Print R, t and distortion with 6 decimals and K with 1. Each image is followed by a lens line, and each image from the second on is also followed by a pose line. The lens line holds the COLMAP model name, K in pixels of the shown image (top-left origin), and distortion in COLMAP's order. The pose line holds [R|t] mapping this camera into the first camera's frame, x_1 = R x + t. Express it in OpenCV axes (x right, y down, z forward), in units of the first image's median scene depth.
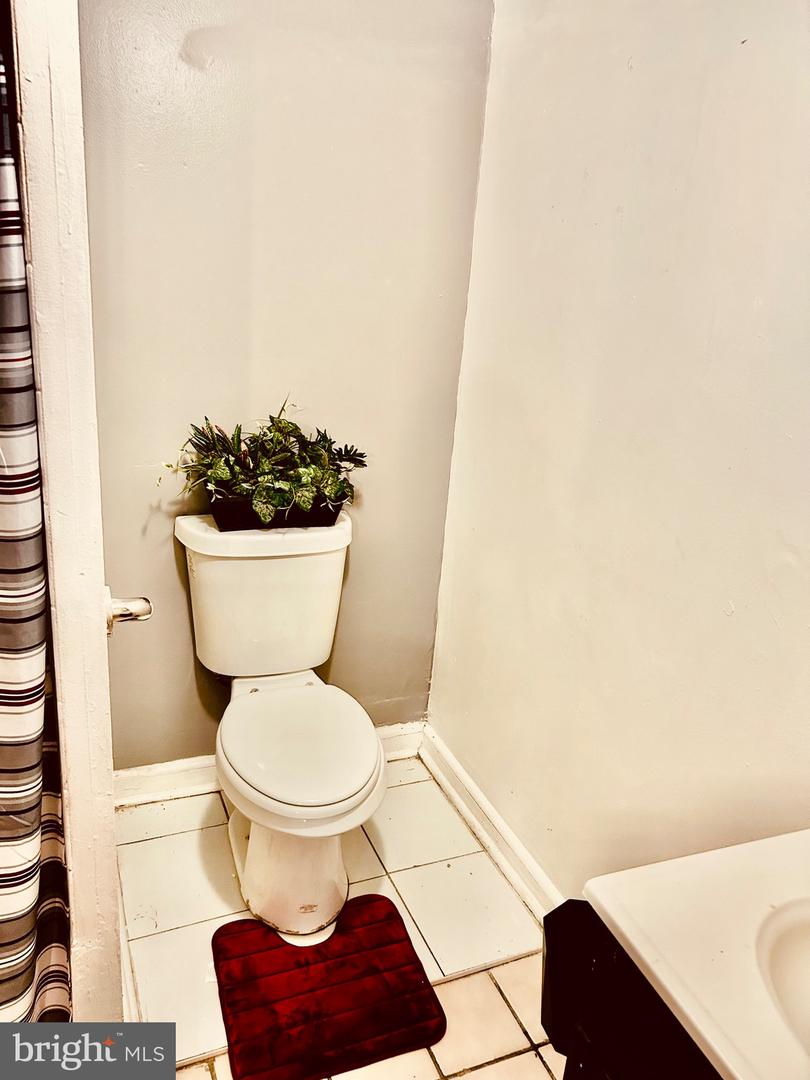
lens RADIAL K [[810.6, 0, 407.4], [0, 810.6, 548.6], [0, 0, 1]] dist [0.055849, -0.059608]
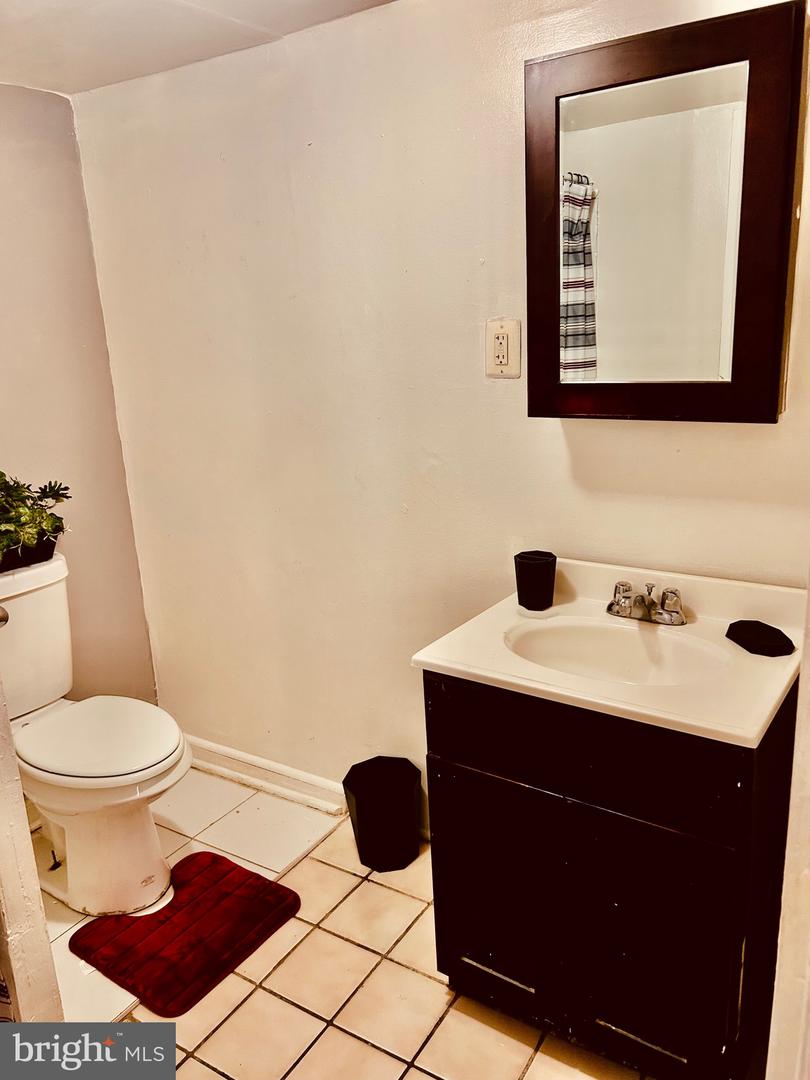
lens RADIAL K [[815.1, 0, 407.3], [0, 815.1, 549.6], [0, 0, 1]] dist [0.041552, -0.042866]
pose [[0.818922, -0.259327, 0.511973, -0.285343], [0.293337, 0.955892, 0.014977, 0.091630], [-0.493275, 0.137916, 0.858871, -0.204657]]
